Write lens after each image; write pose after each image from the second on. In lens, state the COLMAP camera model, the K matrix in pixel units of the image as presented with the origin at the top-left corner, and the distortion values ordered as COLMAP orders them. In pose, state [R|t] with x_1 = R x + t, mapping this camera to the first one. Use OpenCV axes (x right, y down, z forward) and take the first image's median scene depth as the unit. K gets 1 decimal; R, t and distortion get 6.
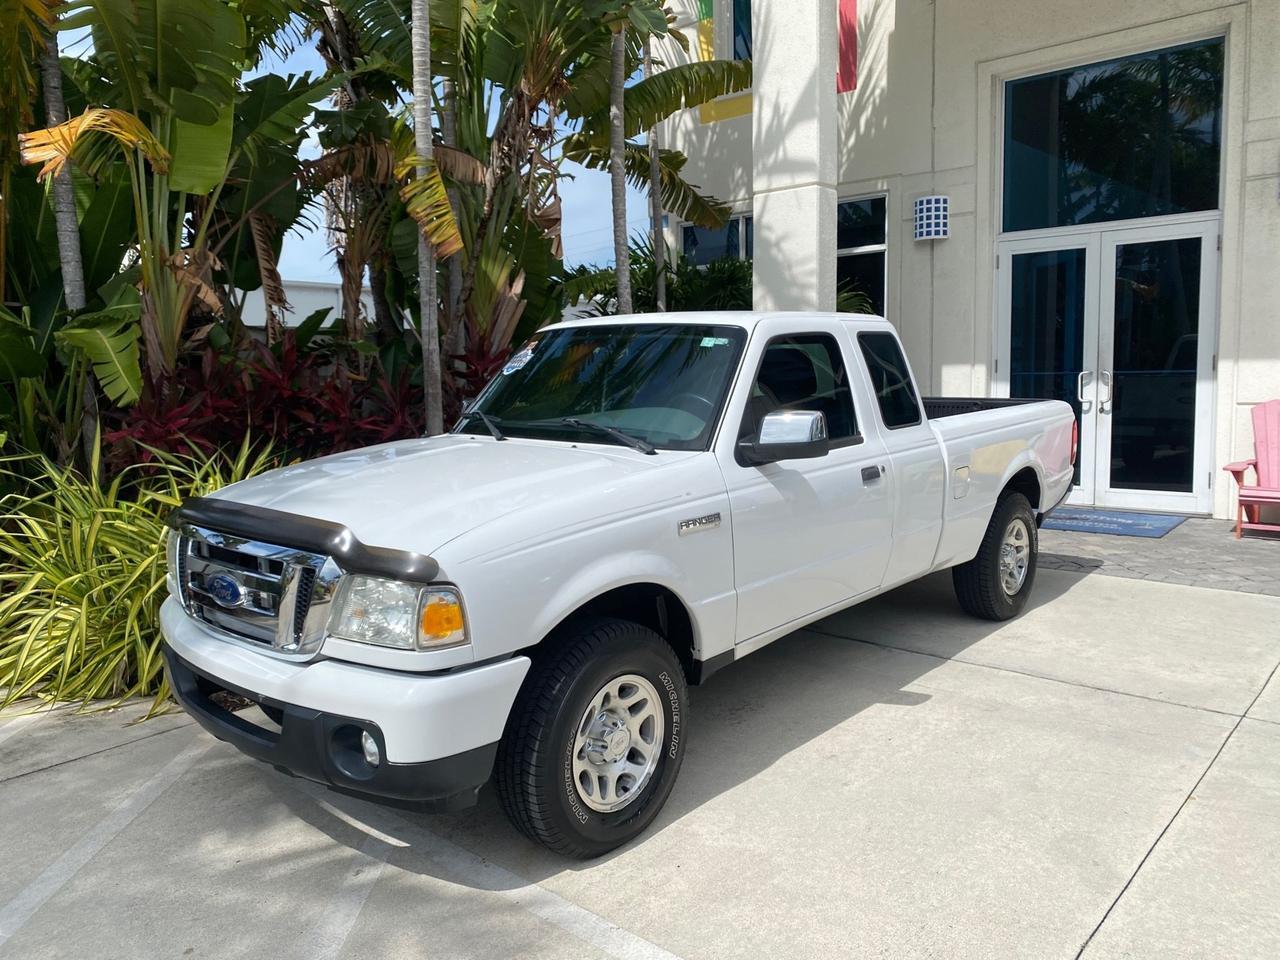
lens RADIAL K [[981.2, 0, 635.4], [0, 981.2, 477.7], [0, 0, 1]] dist [0.026380, -0.028123]
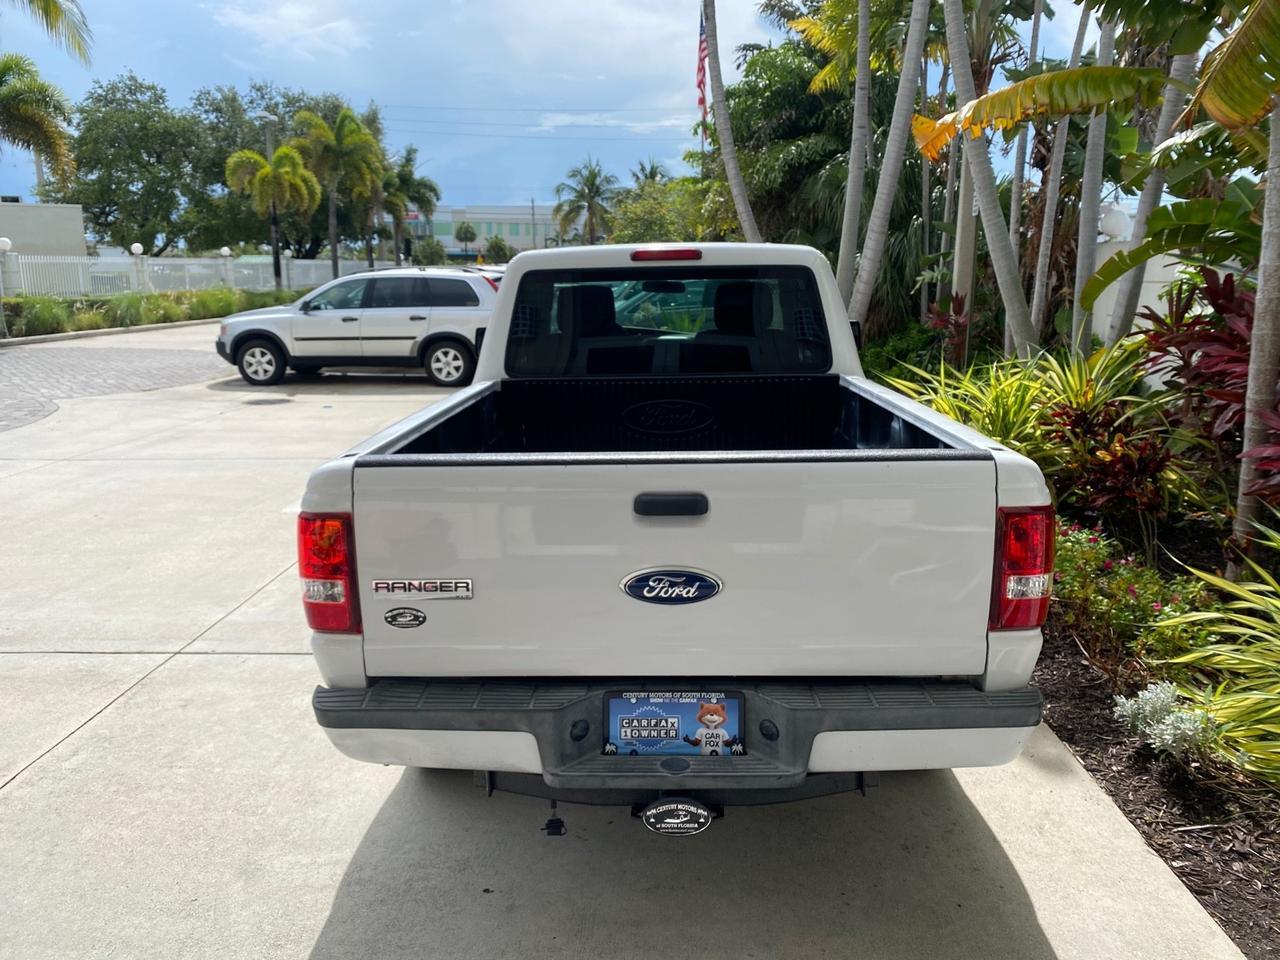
lens RADIAL K [[981.2, 0, 639.4], [0, 981.2, 483.7], [0, 0, 1]] dist [0.026380, -0.028123]
pose [[-0.757700, 0.162862, -0.631954, 0.509501], [-0.055419, 0.948804, 0.310964, -0.165731], [0.650245, 0.270640, -0.709884, 1.173102]]
